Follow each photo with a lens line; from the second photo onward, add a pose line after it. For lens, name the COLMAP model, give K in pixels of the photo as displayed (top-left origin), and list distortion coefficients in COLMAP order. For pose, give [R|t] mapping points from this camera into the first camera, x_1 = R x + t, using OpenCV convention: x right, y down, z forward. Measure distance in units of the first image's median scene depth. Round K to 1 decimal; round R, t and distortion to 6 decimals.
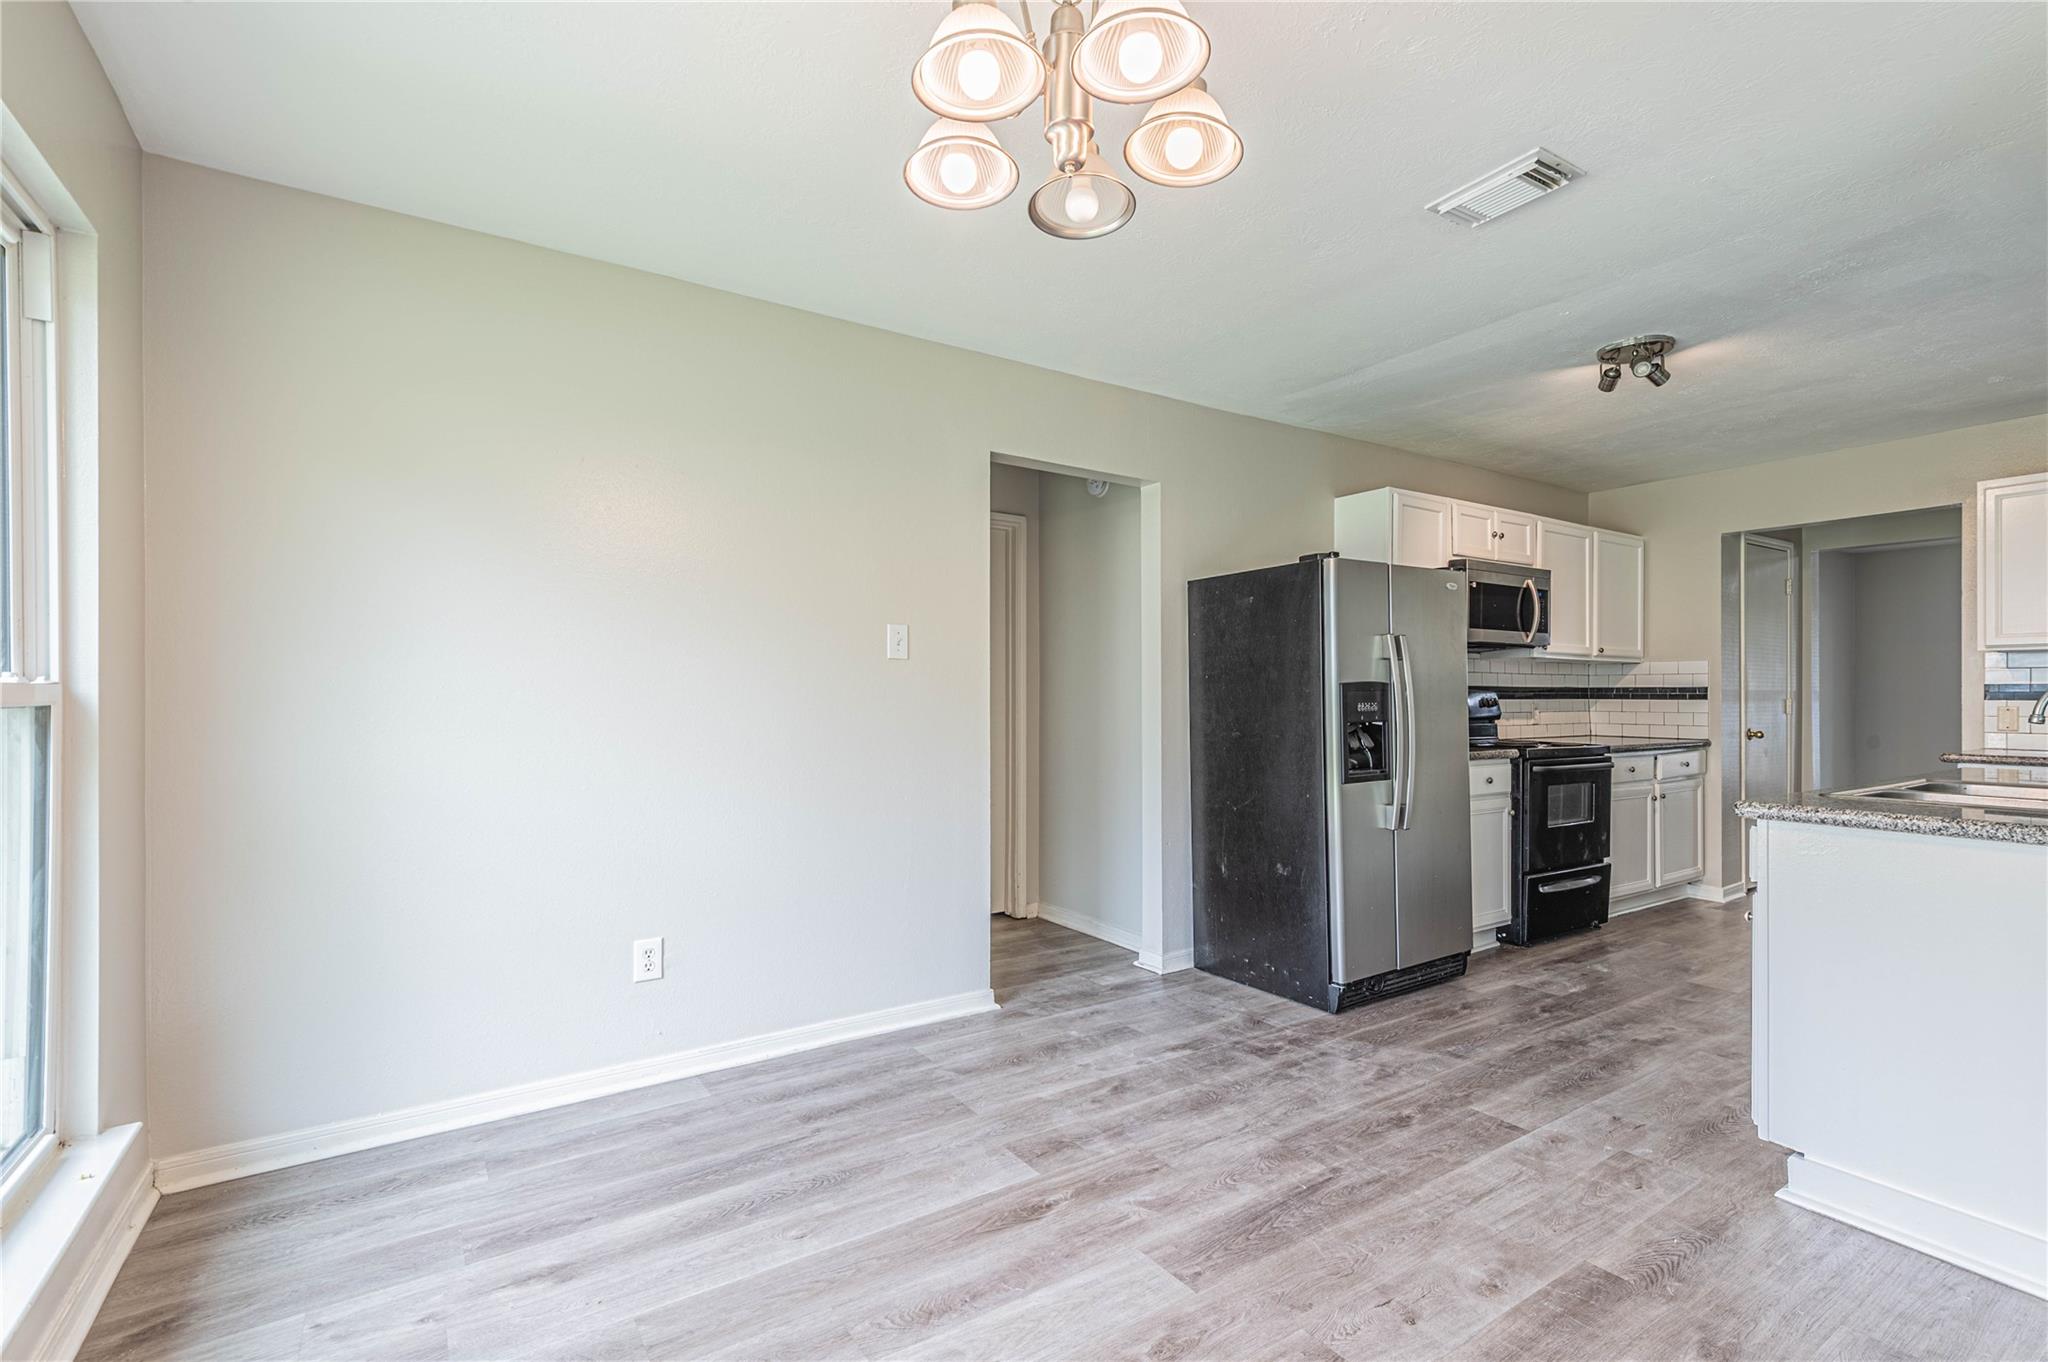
lens RADIAL K [[936.1, 0, 1054.7], [0, 936.1, 688.6], [0, 0, 1]] dist [0.020590, -0.002443]
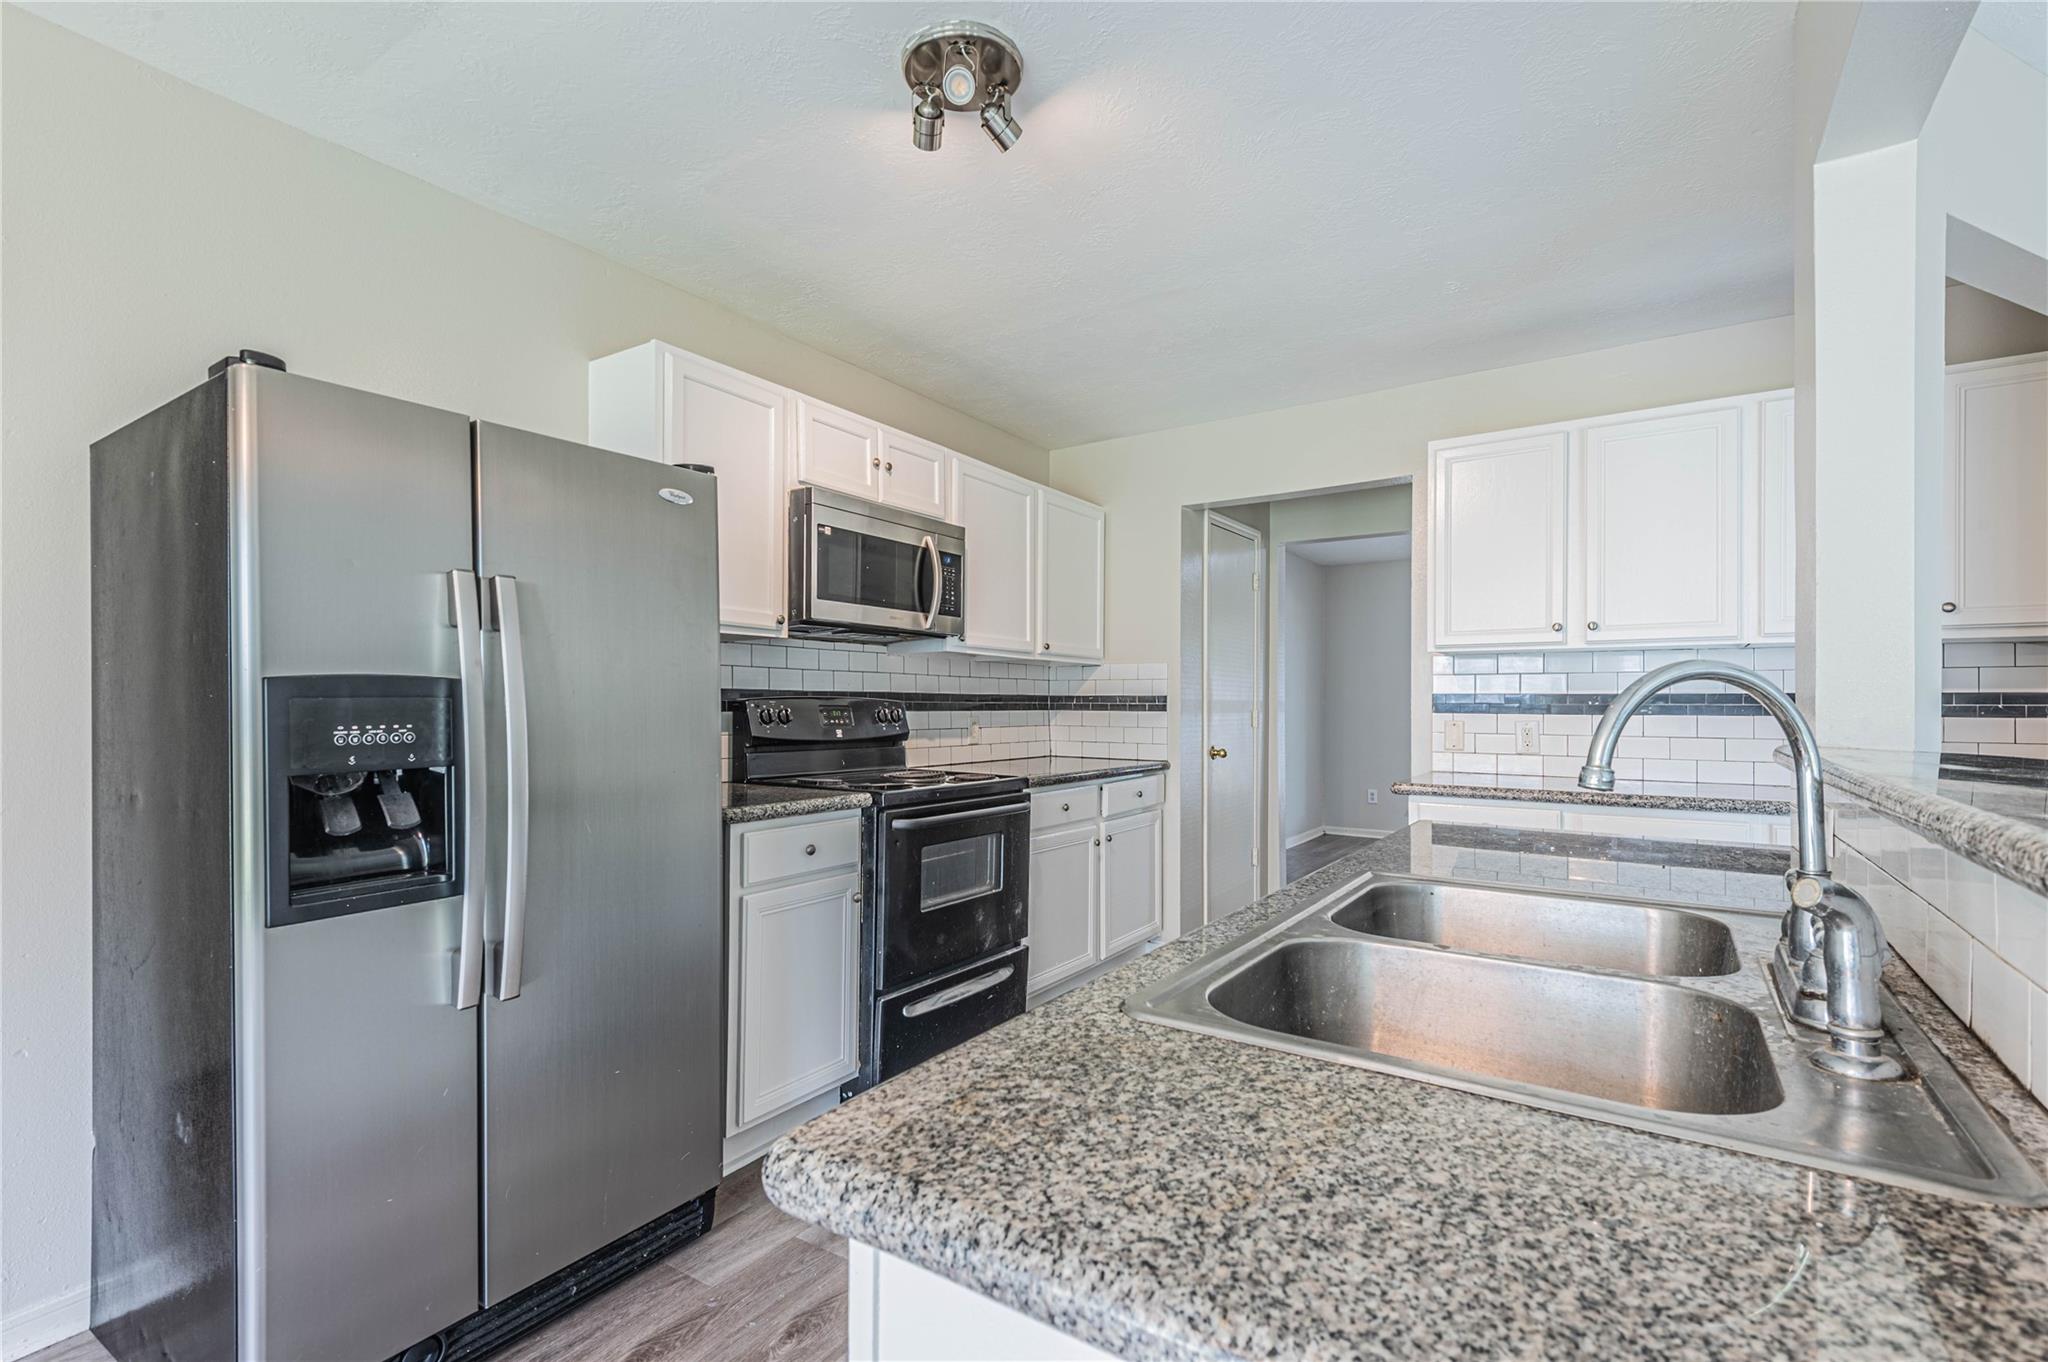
lens RADIAL K [[936.1, 0, 1021.0], [0, 936.1, 699.3], [0, 0, 1]] dist [0.020590, -0.002443]
pose [[0.927809, 0.004810, 0.373025, 0.314935], [-0.006219, 0.999977, 0.002572, 0.000395], [-0.373004, -0.004706, 0.927818, 0.347351]]
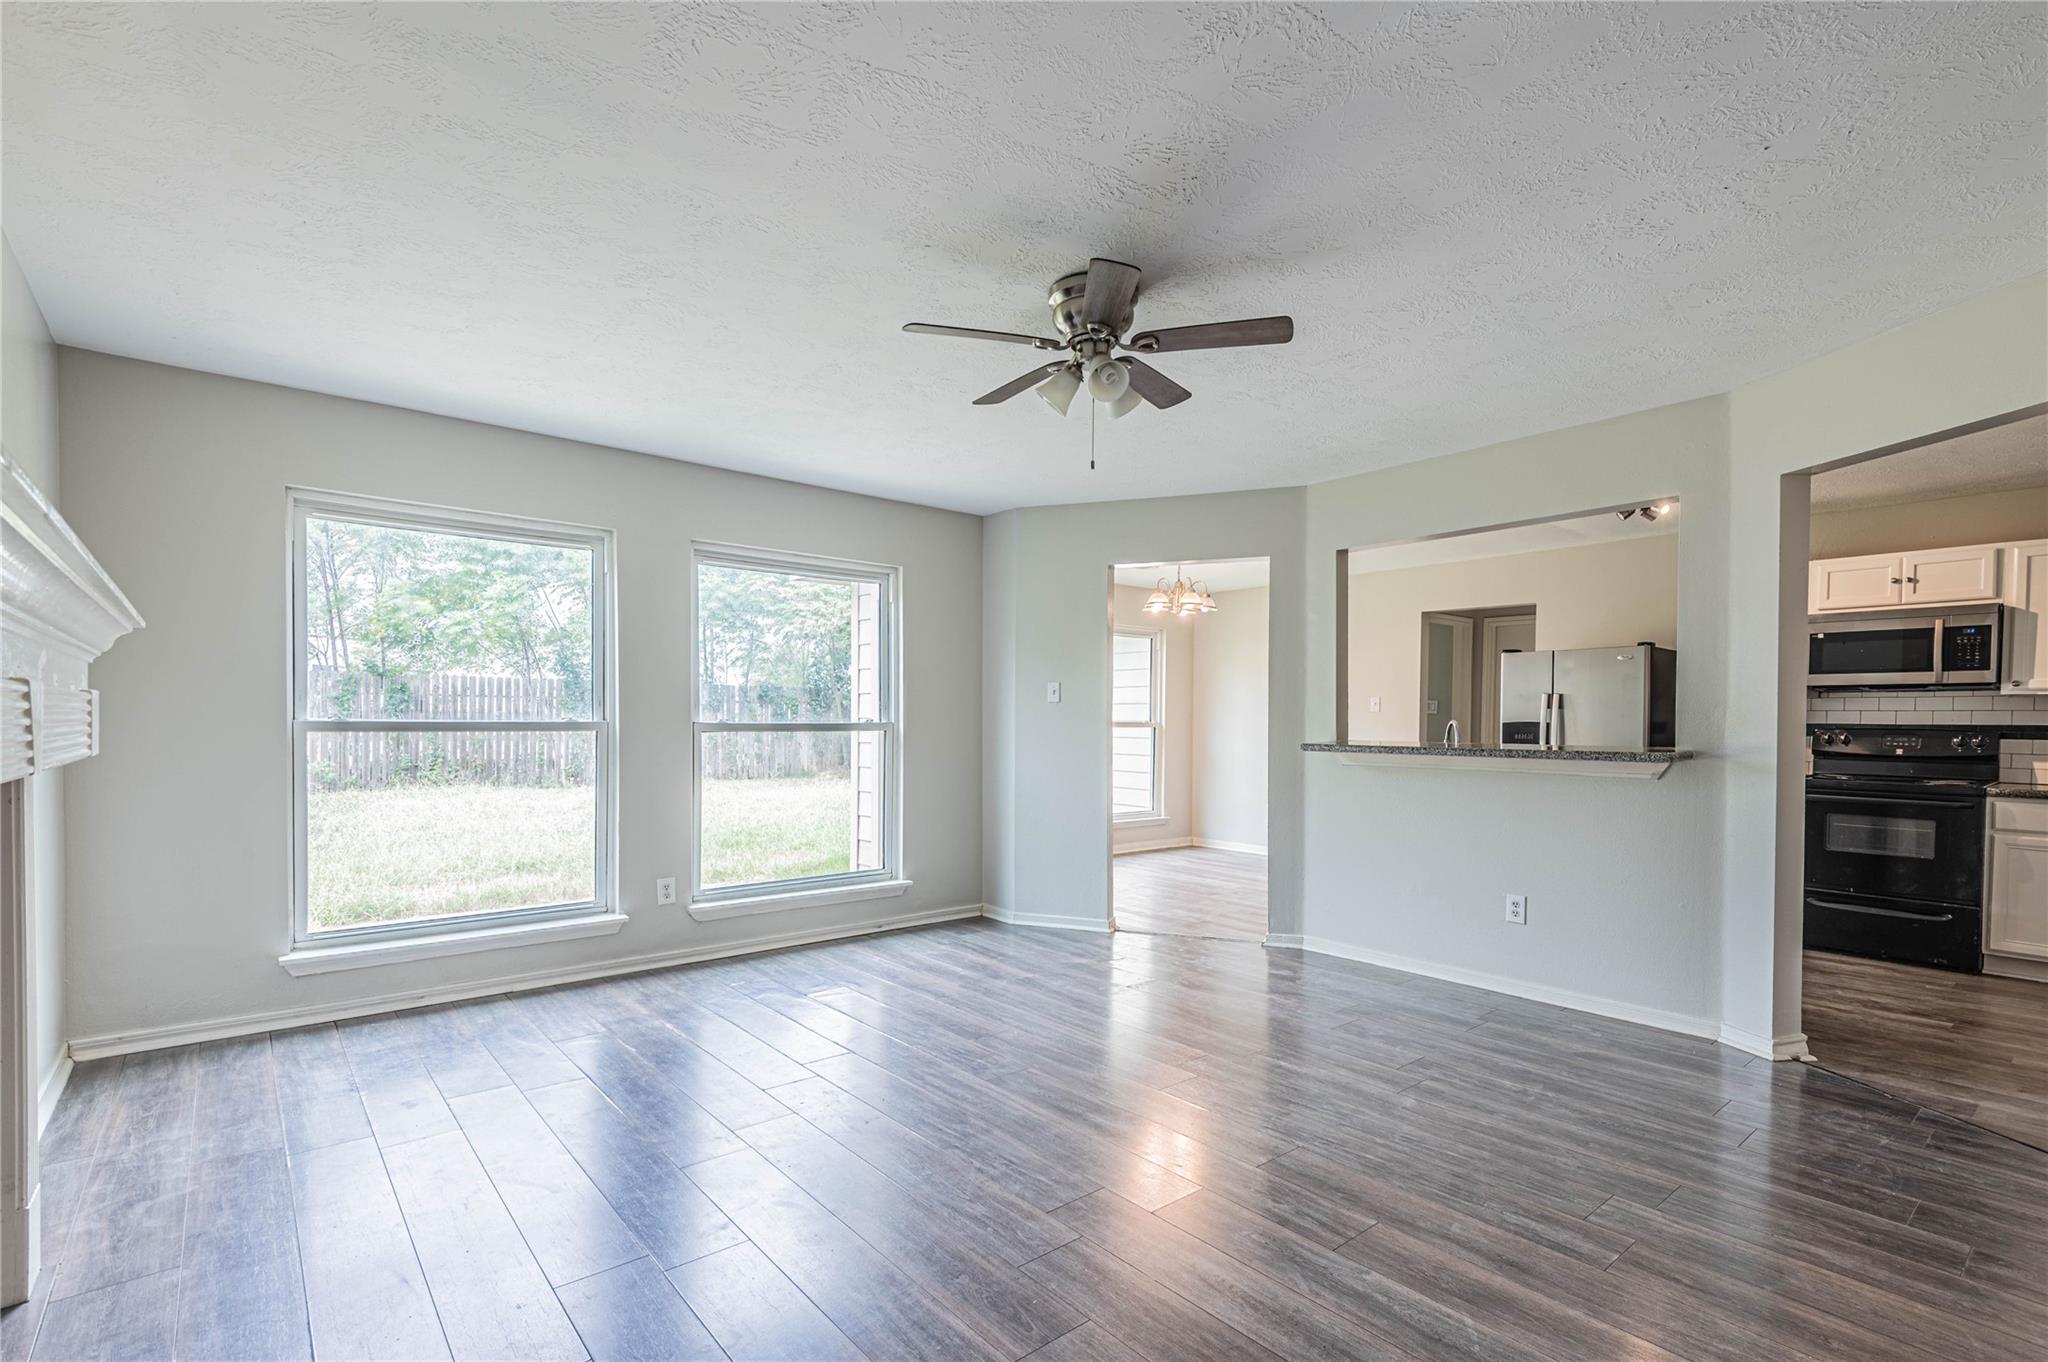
lens RADIAL K [[936.1, 0, 1021.6], [0, 936.1, 728.8], [0, 0, 1]] dist [0.020590, -0.002443]
pose [[0.097897, 0.004444, -0.995187, 1.426416], [-0.007076, 0.999968, 0.003769, 0.004898], [0.995171, 0.006673, 0.097925, -0.070687]]
